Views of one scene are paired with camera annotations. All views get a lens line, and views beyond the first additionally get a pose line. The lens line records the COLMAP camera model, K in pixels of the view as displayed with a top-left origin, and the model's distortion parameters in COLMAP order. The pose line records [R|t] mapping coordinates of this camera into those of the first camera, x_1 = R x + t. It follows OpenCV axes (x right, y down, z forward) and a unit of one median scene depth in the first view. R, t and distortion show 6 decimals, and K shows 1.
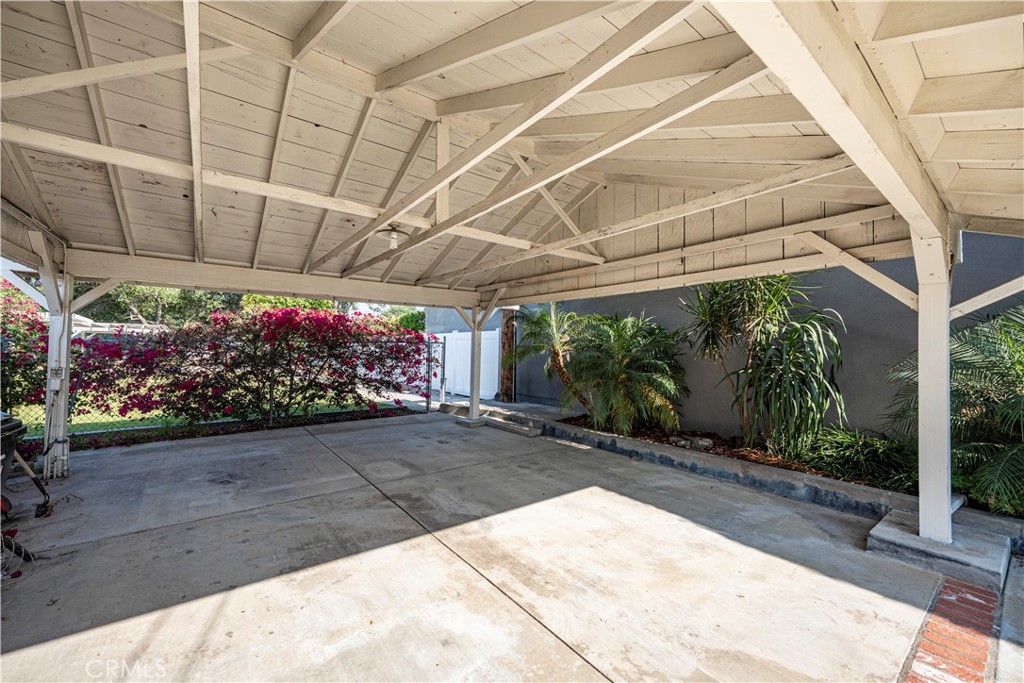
lens RADIAL K [[403.2, 0, 513.2], [0, 403.2, 344.3], [0, 0, 1]] dist [0.006317, -0.000603]
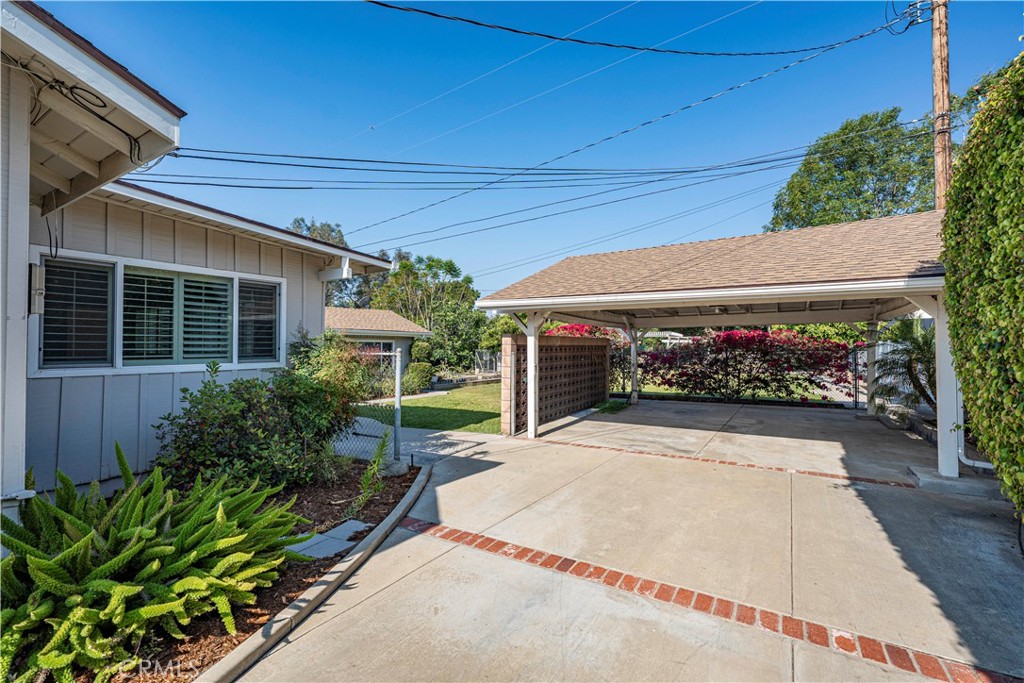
lens RADIAL K [[460.5, 0, 511.0], [0, 460.5, 335.0], [0, 0, 1]] dist [-0.000261, 0.000058]
pose [[0.352907, -0.039322, -0.934832, 0.928823], [0.022632, 0.999183, -0.033485, -0.030586], [0.935385, -0.009340, 0.353509, -0.520565]]
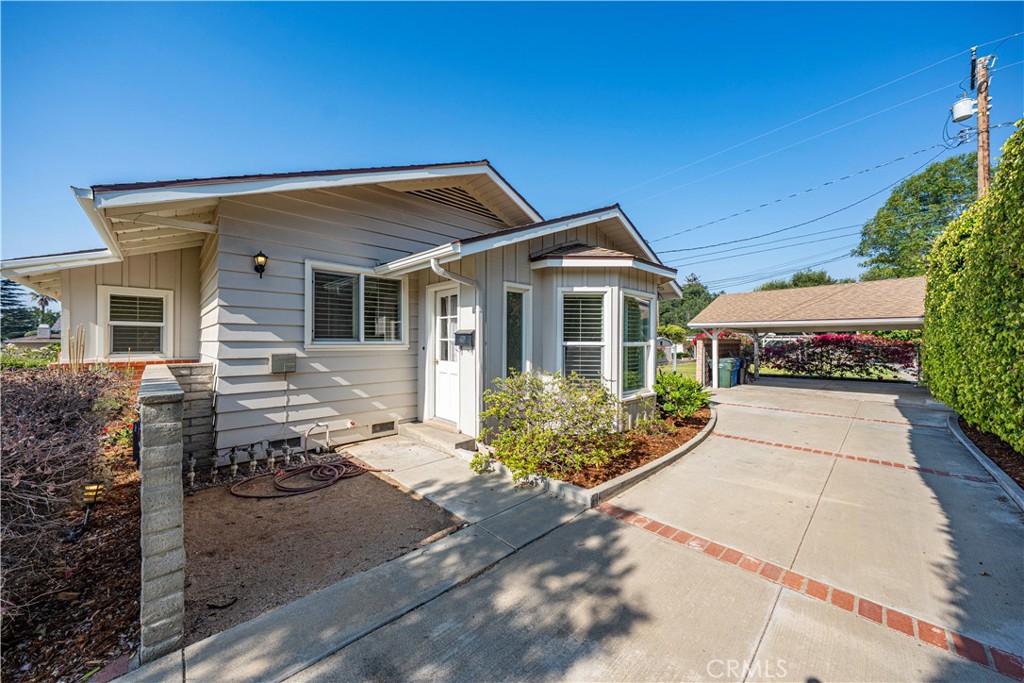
lens RADIAL K [[369.9, 0, 511.4], [0, 369.9, 337.8], [0, 0, 1]] dist [0.002750, 0.000261]
pose [[0.118319, -0.026756, -0.992615, 1.701137], [0.018016, 0.999530, -0.024795, -0.046501], [0.992812, -0.014949, 0.118745, -1.397327]]
